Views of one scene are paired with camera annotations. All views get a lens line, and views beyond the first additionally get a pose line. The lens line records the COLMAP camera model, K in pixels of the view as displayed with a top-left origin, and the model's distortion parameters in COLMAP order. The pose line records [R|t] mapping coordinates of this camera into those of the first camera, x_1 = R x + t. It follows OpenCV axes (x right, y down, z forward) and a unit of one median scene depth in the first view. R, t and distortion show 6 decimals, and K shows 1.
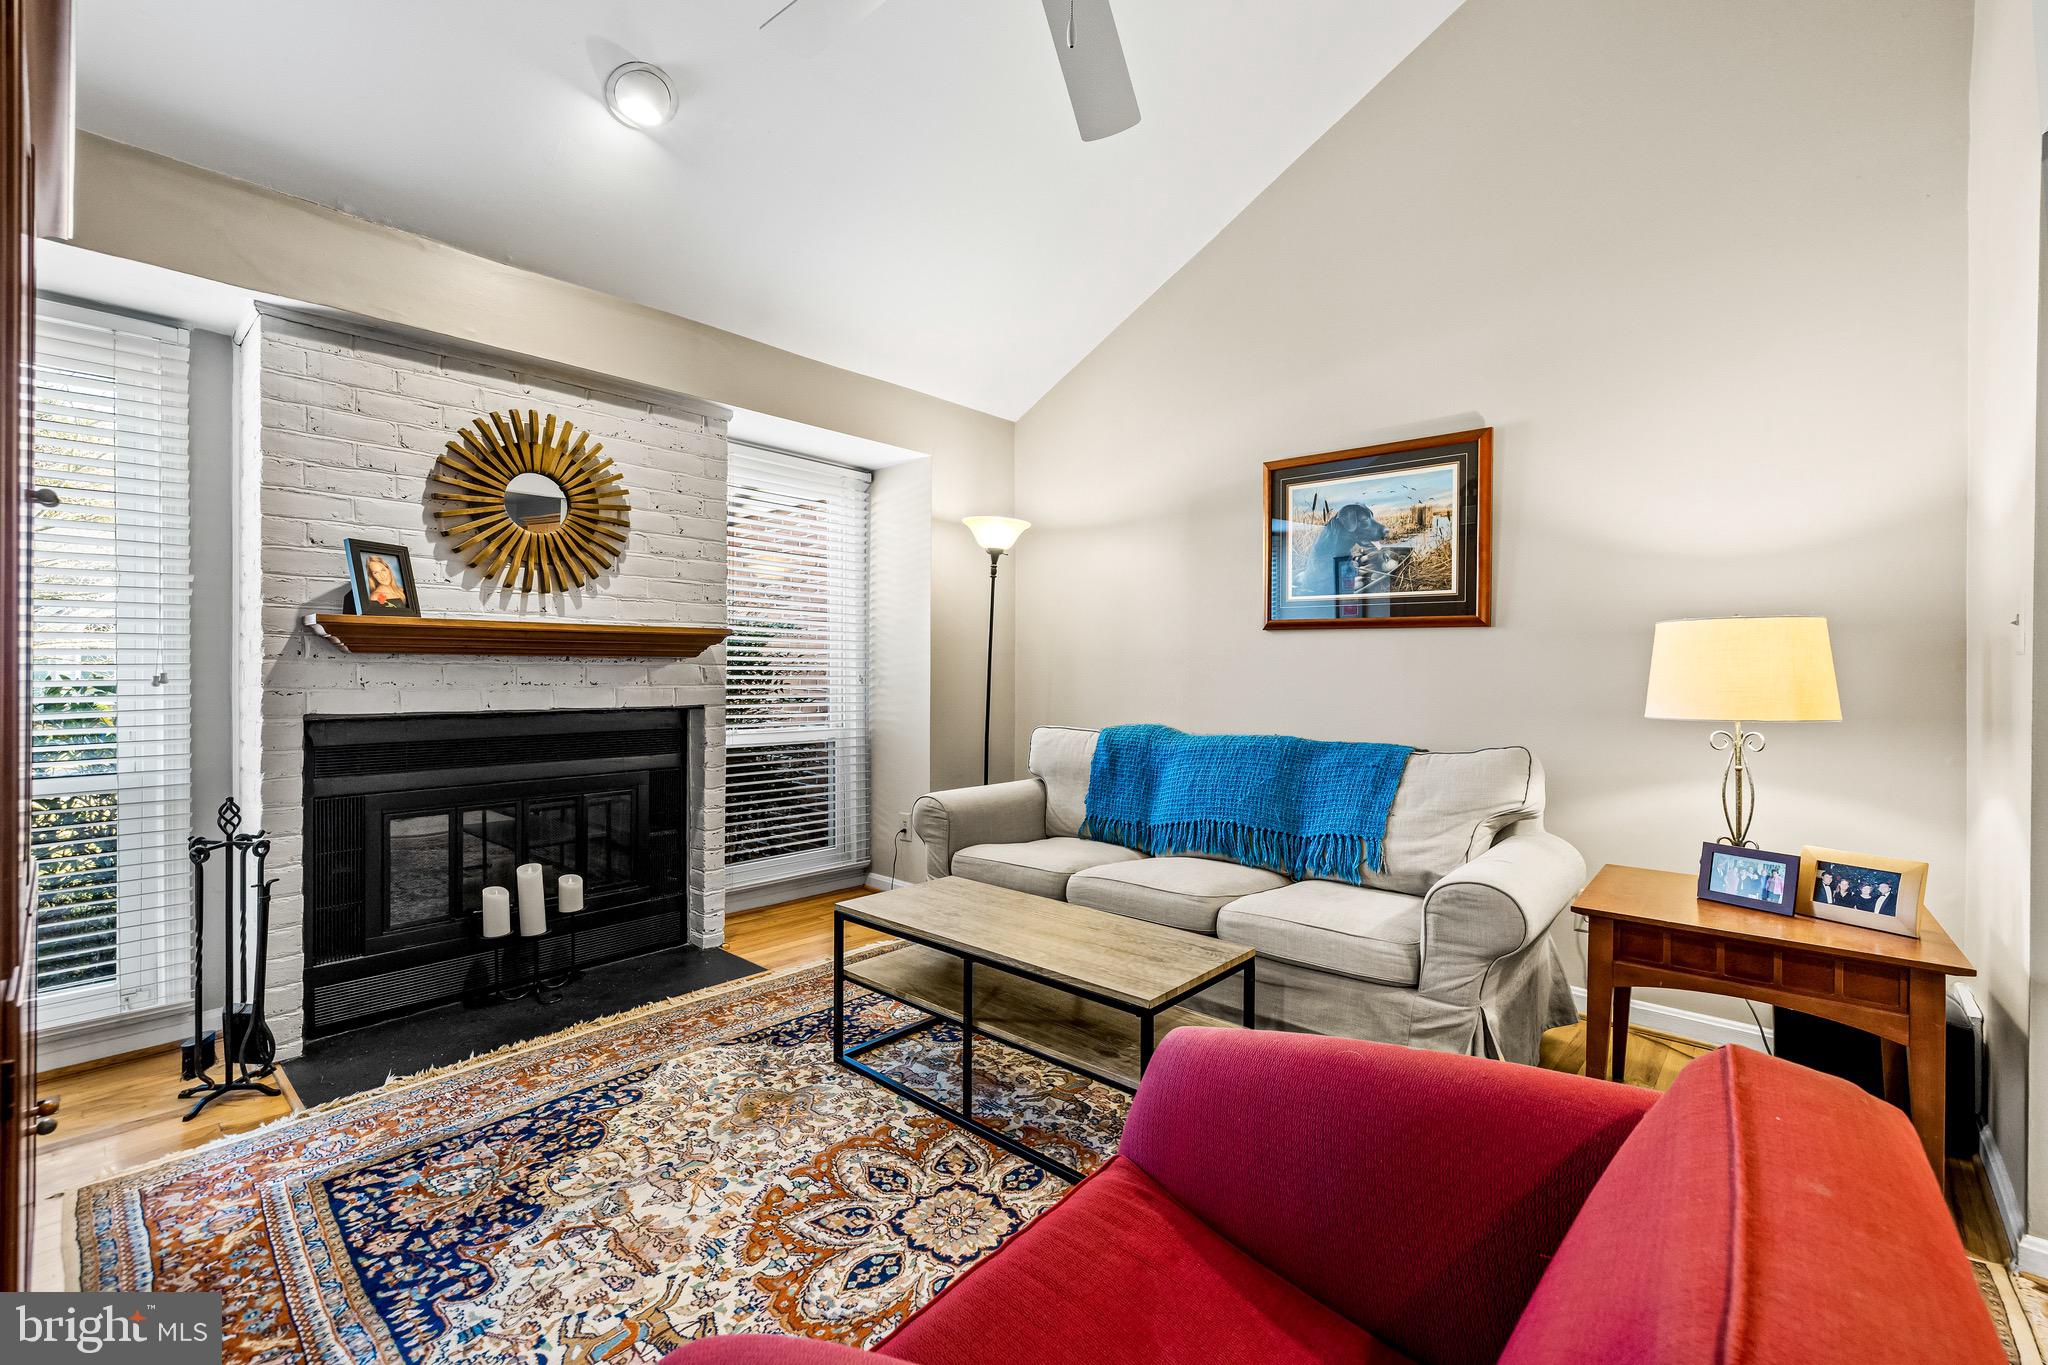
lens RADIAL K [[868.5, 0, 1030.7], [0, 868.5, 663.9], [0, 0, 1]] dist [0.001233, 0.000024]
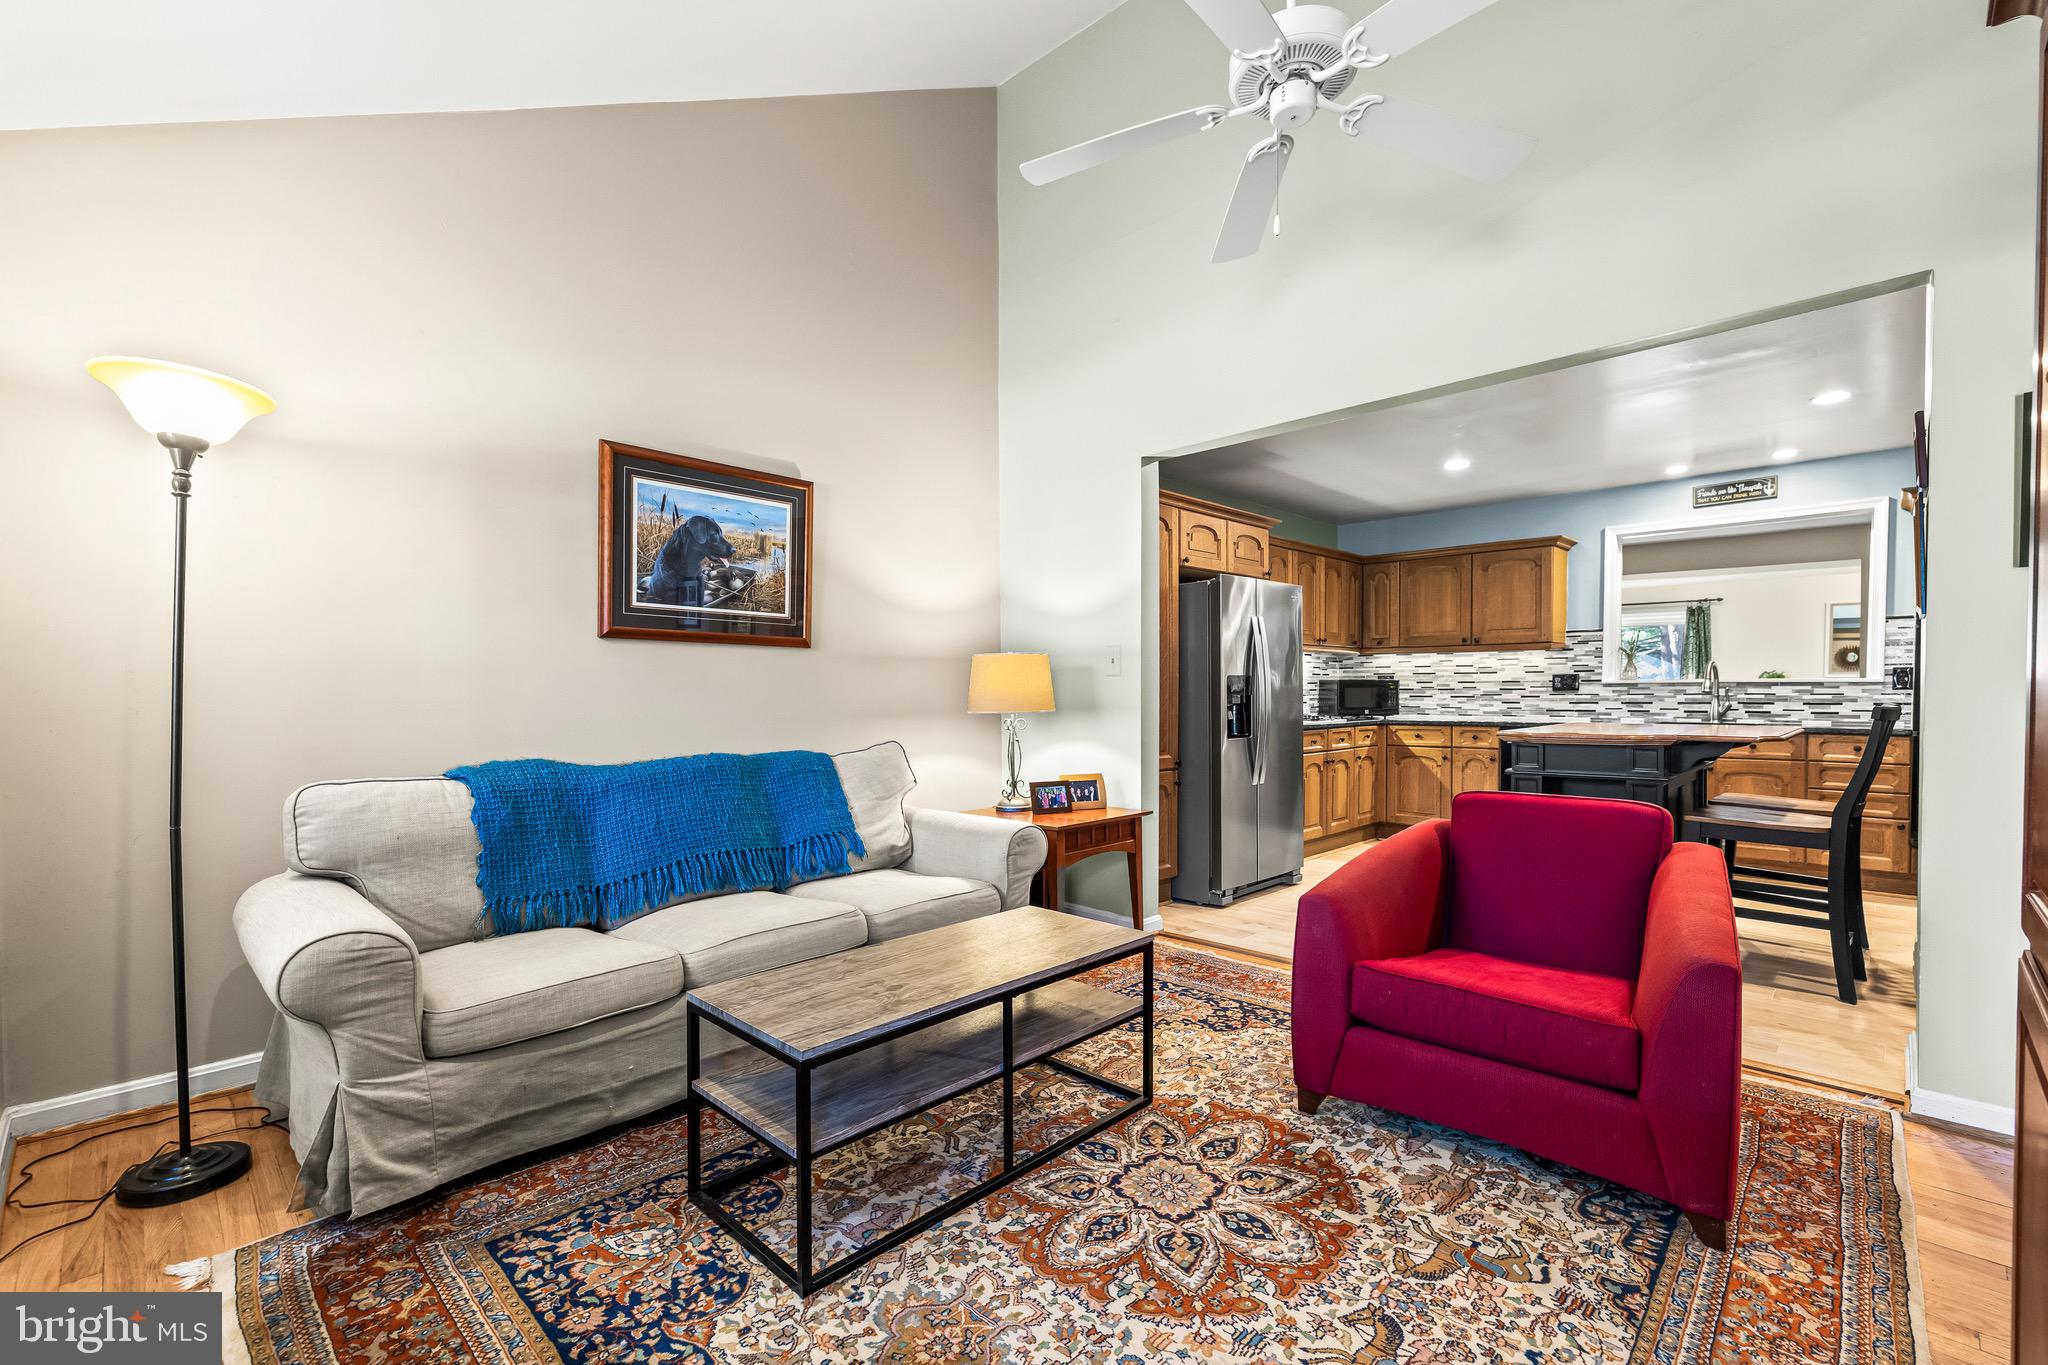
lens RADIAL K [[889.5, 0, 1022.6], [0, 889.5, 694.6], [0, 0, 1]] dist [0.001469, 0.000207]
pose [[0.044262, -0.009837, 0.998972, -0.871432], [-0.003919, 0.999942, 0.010020, 0.010613], [-0.999012, -0.004359, 0.044221, 0.821908]]
